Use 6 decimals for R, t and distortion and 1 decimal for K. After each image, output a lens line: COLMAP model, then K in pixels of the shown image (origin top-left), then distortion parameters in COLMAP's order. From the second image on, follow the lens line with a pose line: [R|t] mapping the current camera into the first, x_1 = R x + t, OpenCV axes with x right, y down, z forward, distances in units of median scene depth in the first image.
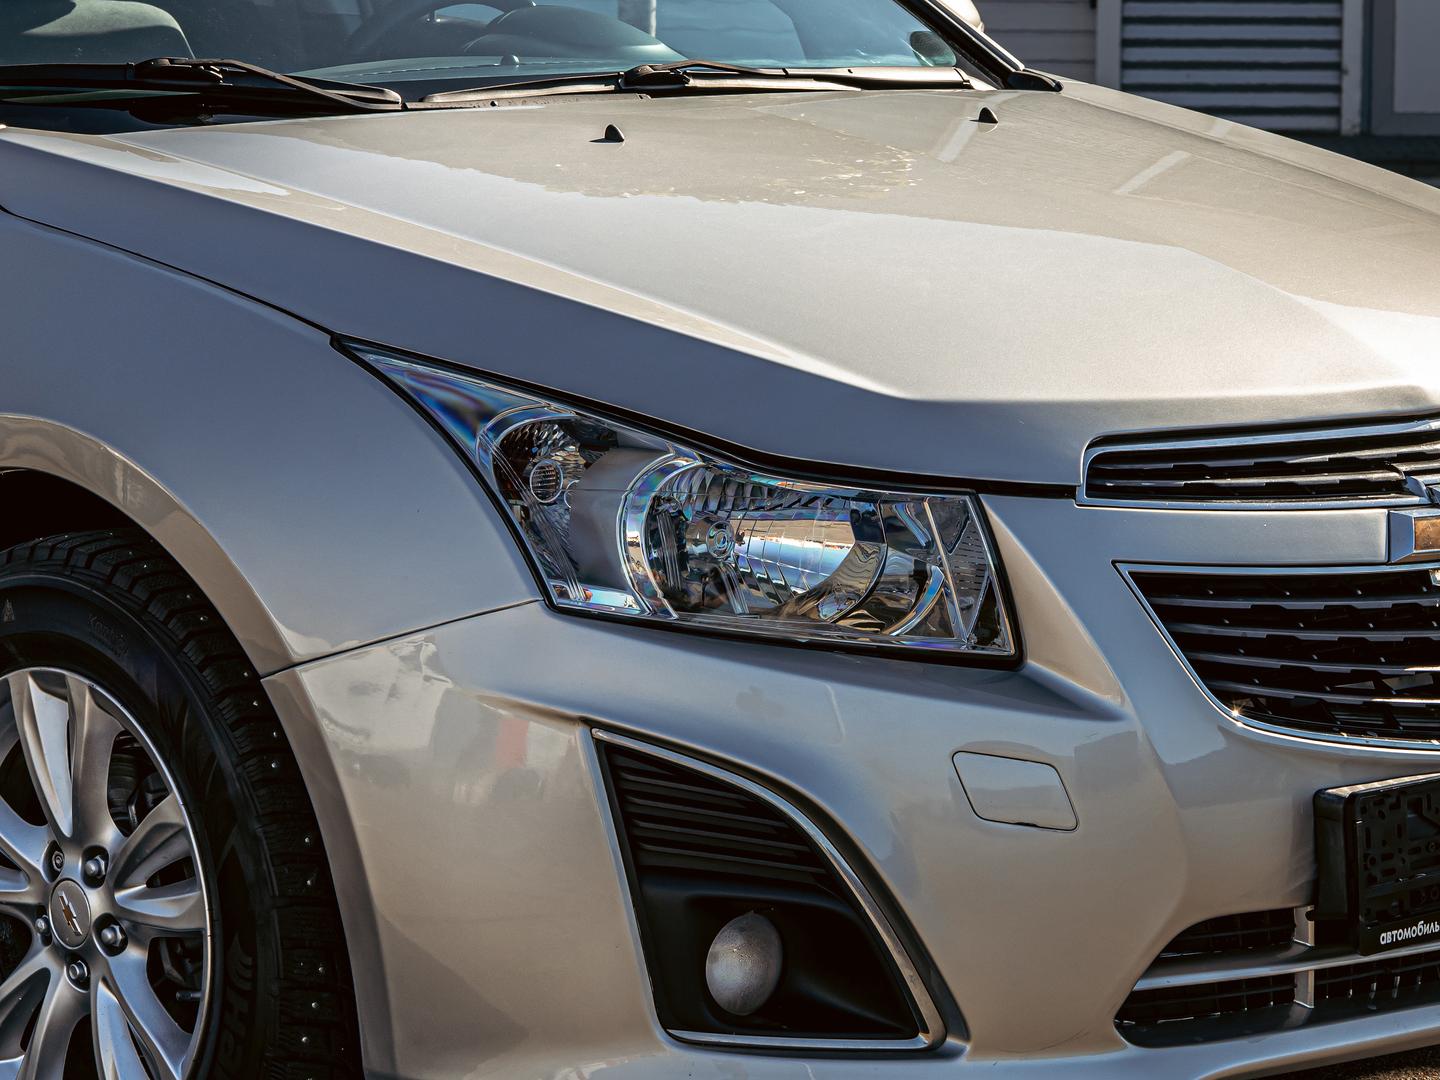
lens RADIAL K [[4226.3, 0, 722.0], [0, 4226.3, 540.4], [0, 0, 1]] dist [0.090155, 0.000000]
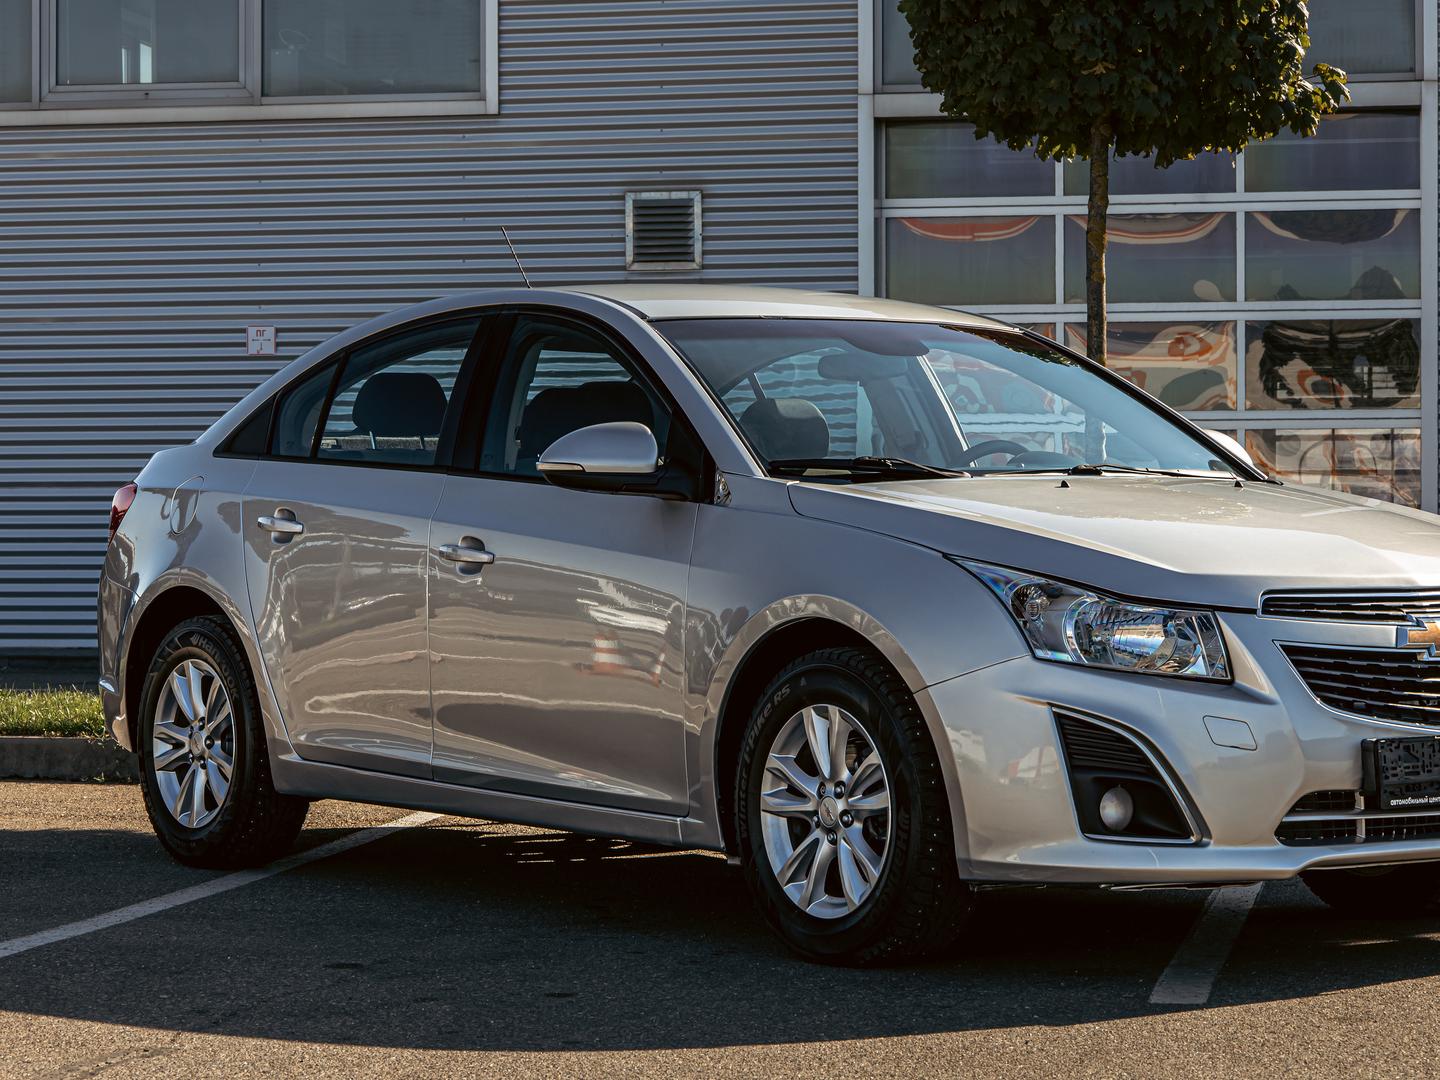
lens RADIAL K [[3532.2, 0, 720.1], [0, 3532.2, 546.8], [0, 0, 1]] dist [-0.092314, 0.000000]
pose [[0.990075, -0.011552, -0.140064, 0.062182], [-0.010789, 0.987428, -0.157702, 0.263449], [0.140124, 0.157647, 0.977503, -0.963850]]
